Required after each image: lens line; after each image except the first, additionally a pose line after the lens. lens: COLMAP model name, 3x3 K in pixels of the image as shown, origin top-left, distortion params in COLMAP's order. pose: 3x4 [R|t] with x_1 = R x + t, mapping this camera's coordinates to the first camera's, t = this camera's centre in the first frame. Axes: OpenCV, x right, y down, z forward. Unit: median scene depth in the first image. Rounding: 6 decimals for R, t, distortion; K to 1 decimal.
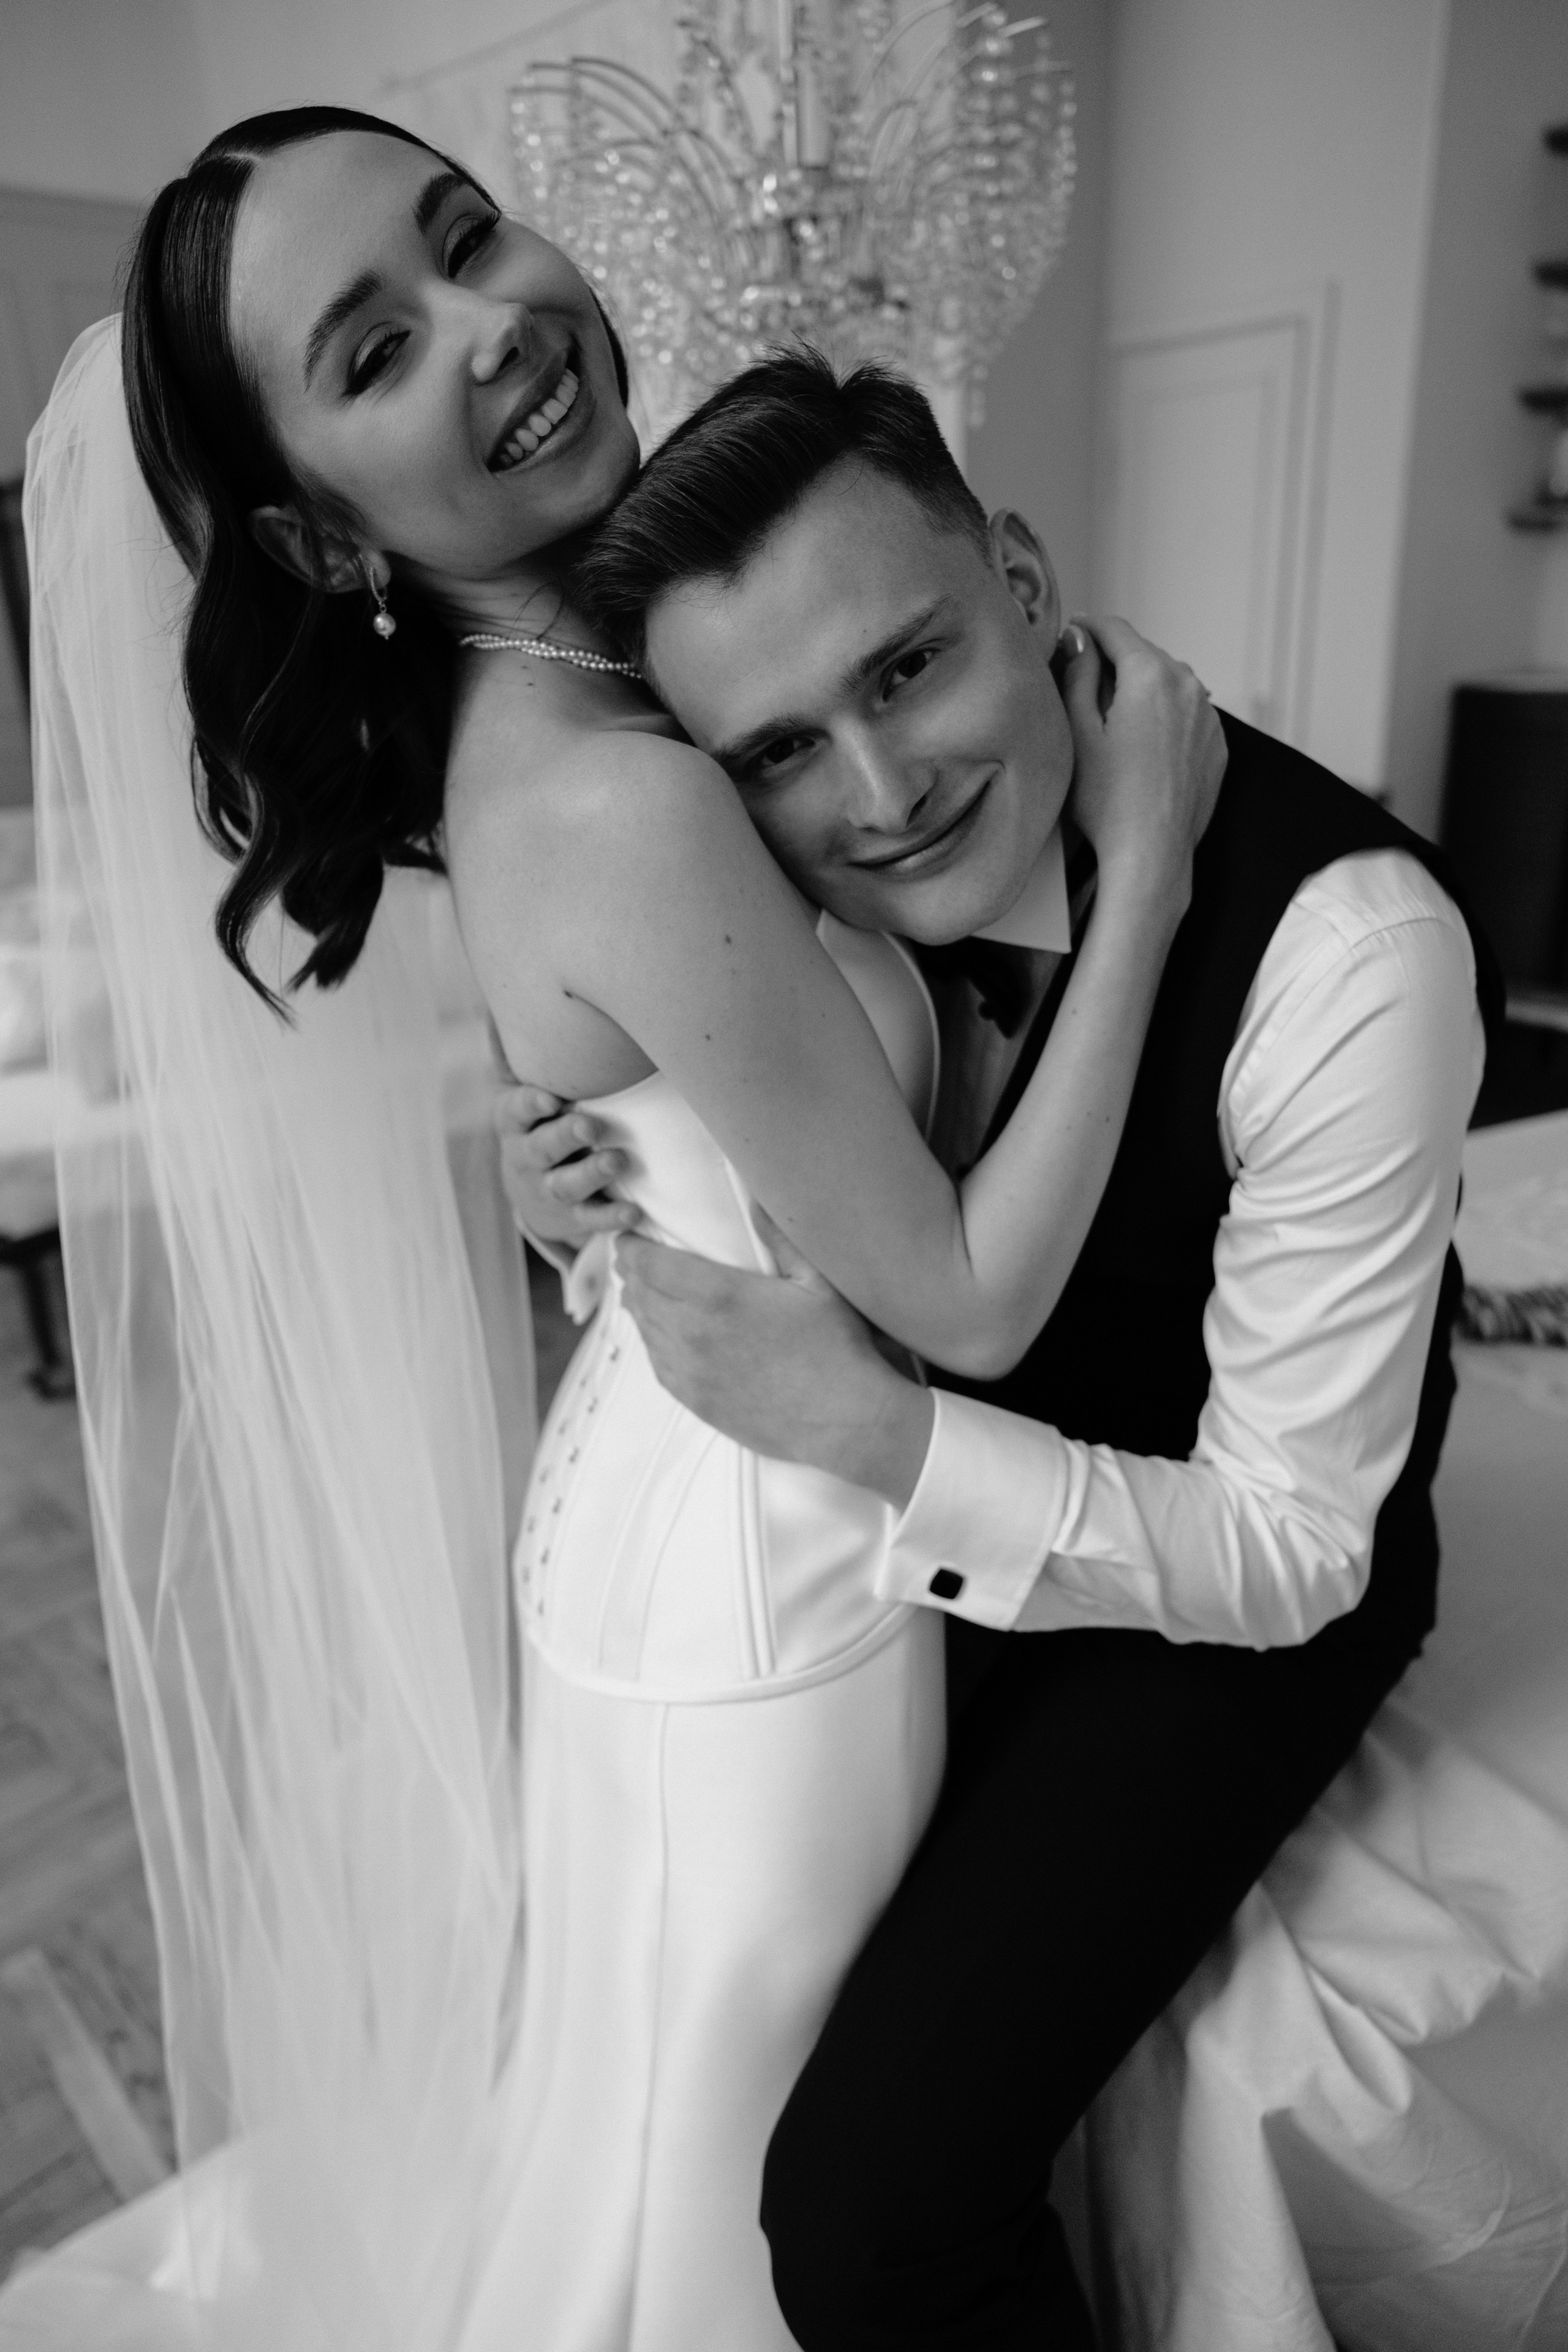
lens RADIAL K [[1735.9, 0, 784.0], [0, 1735.9, 1176.0], [0, 0, 1]] dist [-0.003586, -0.001149]
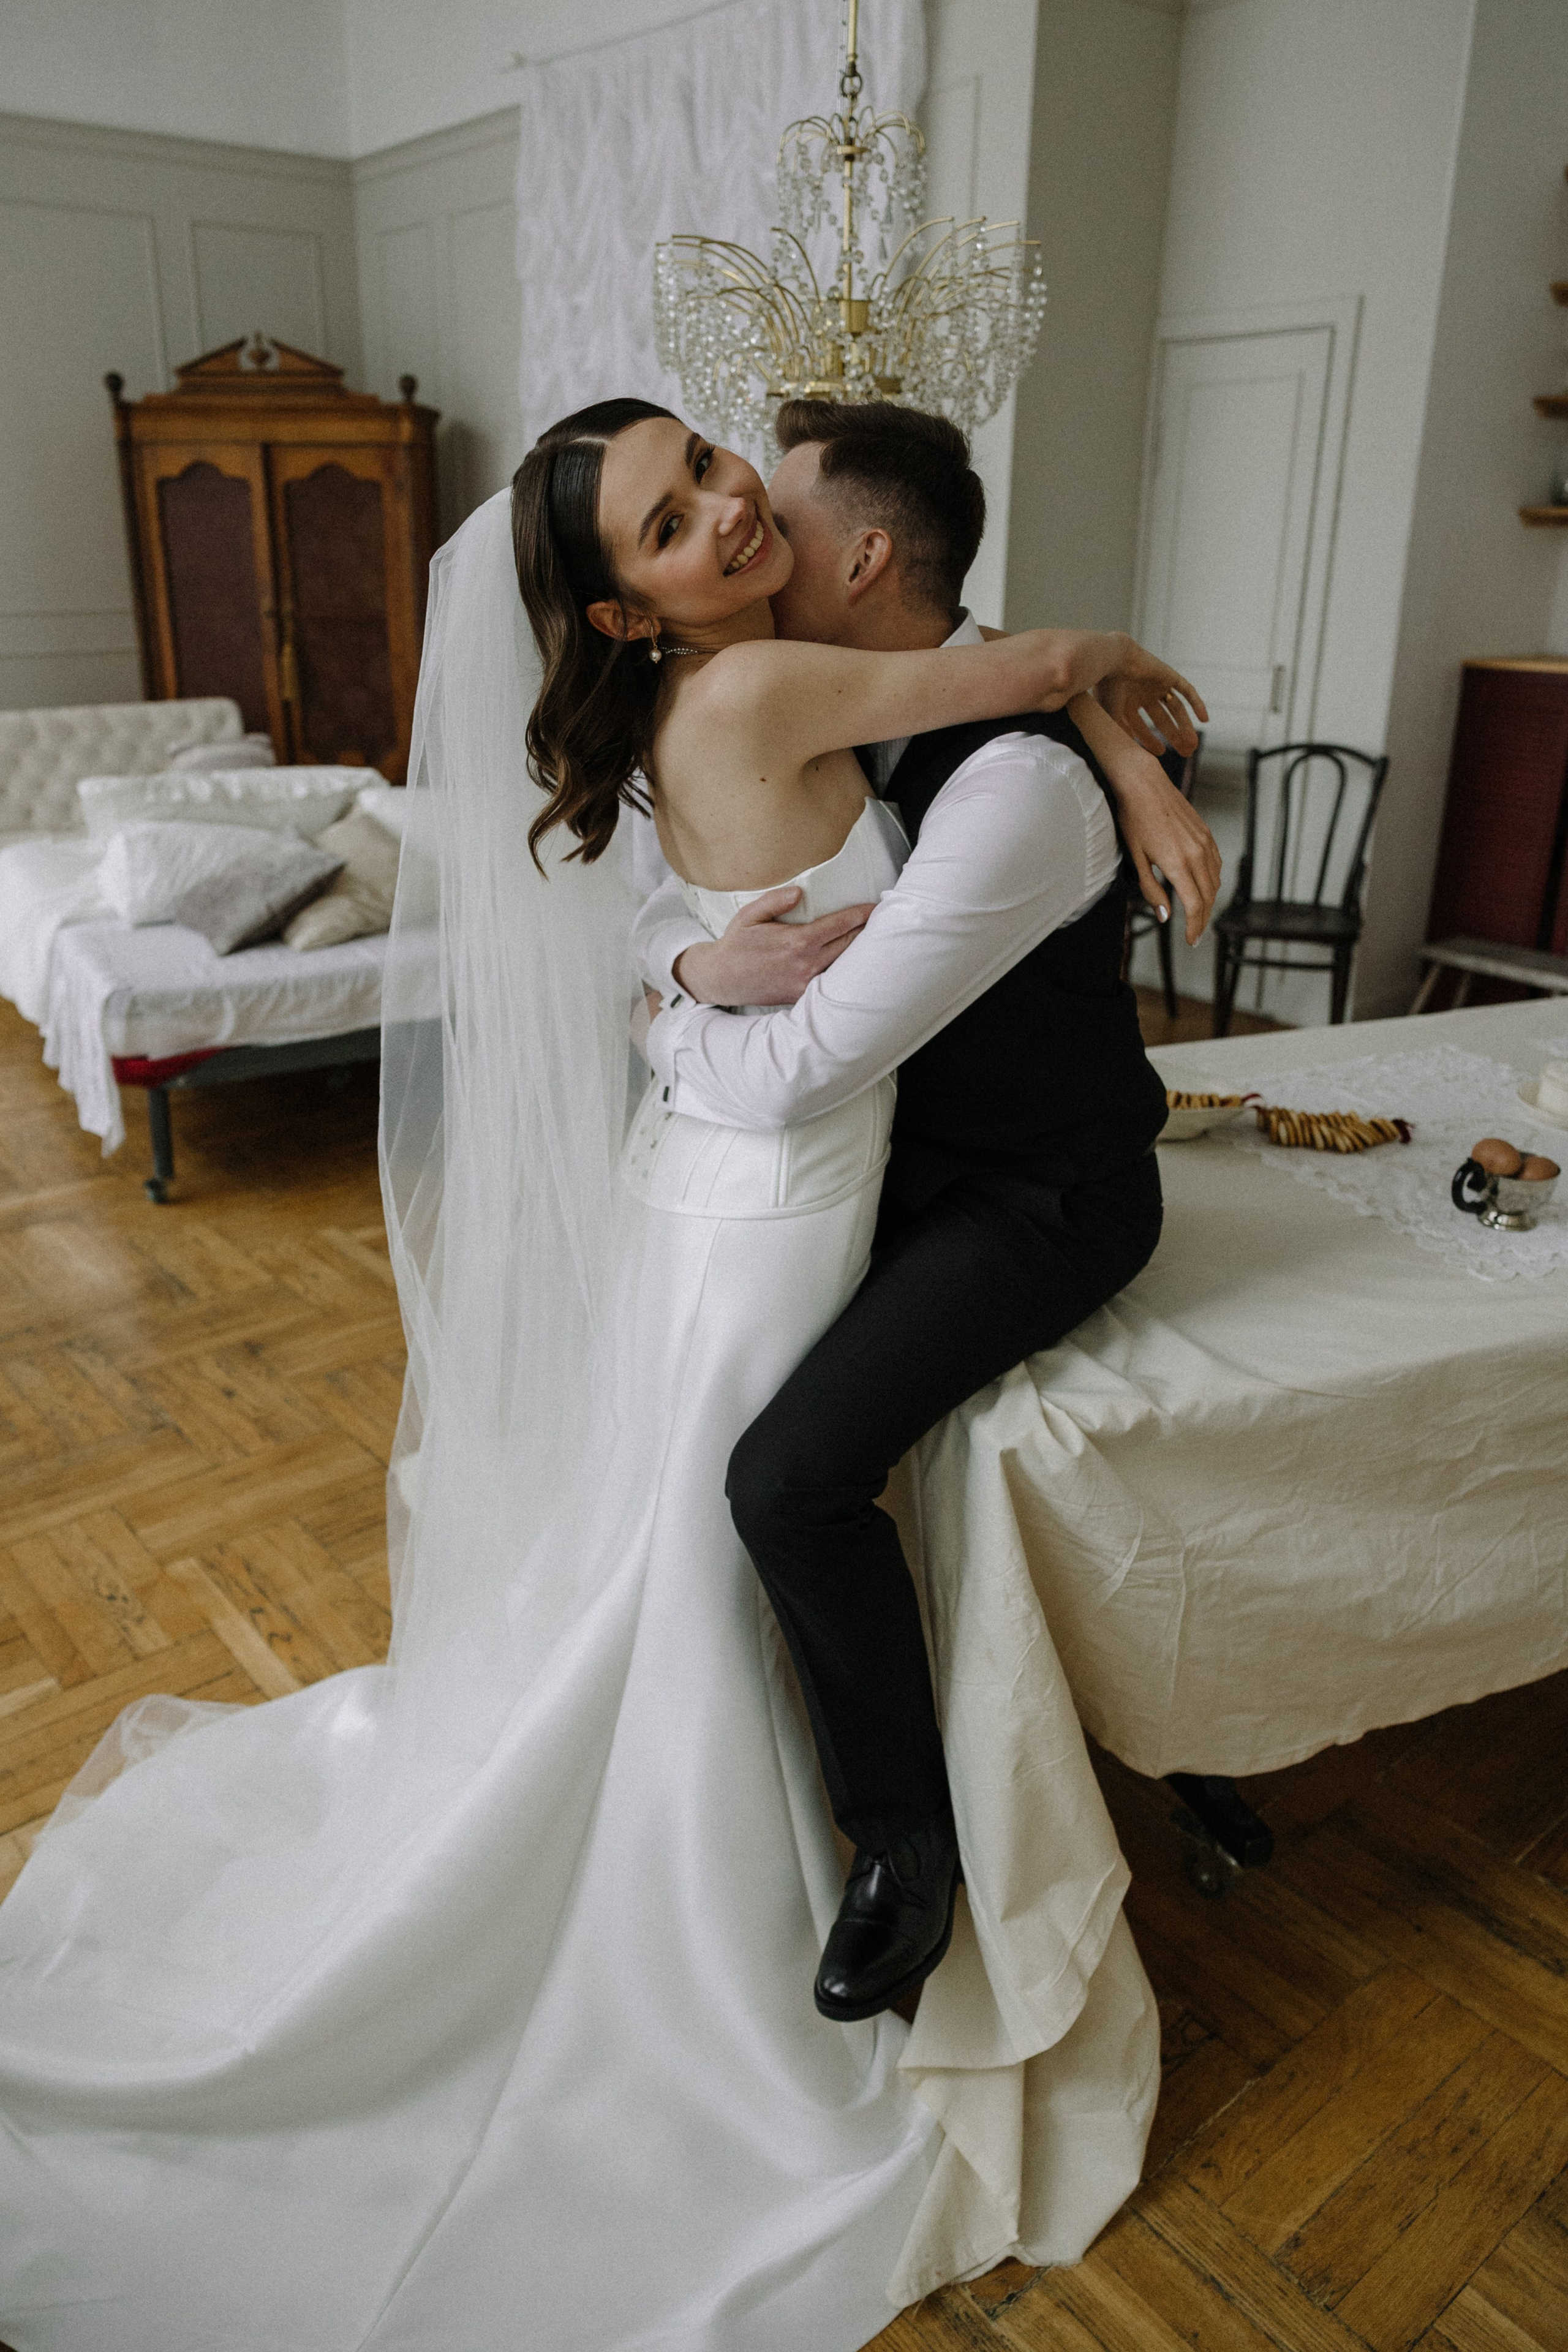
lens RADIAL K [[1735.9, 0, 784.0], [0, 1735.9, 1176.0], [0, 0, 1]] dist [-0.003586, -0.001149]
pose [[0.996814, 0.077752, -0.017800, 0.026962], [-0.076942, 0.996135, 0.042363, 0.092581], [0.021025, -0.040858, 0.998944, -0.423792]]
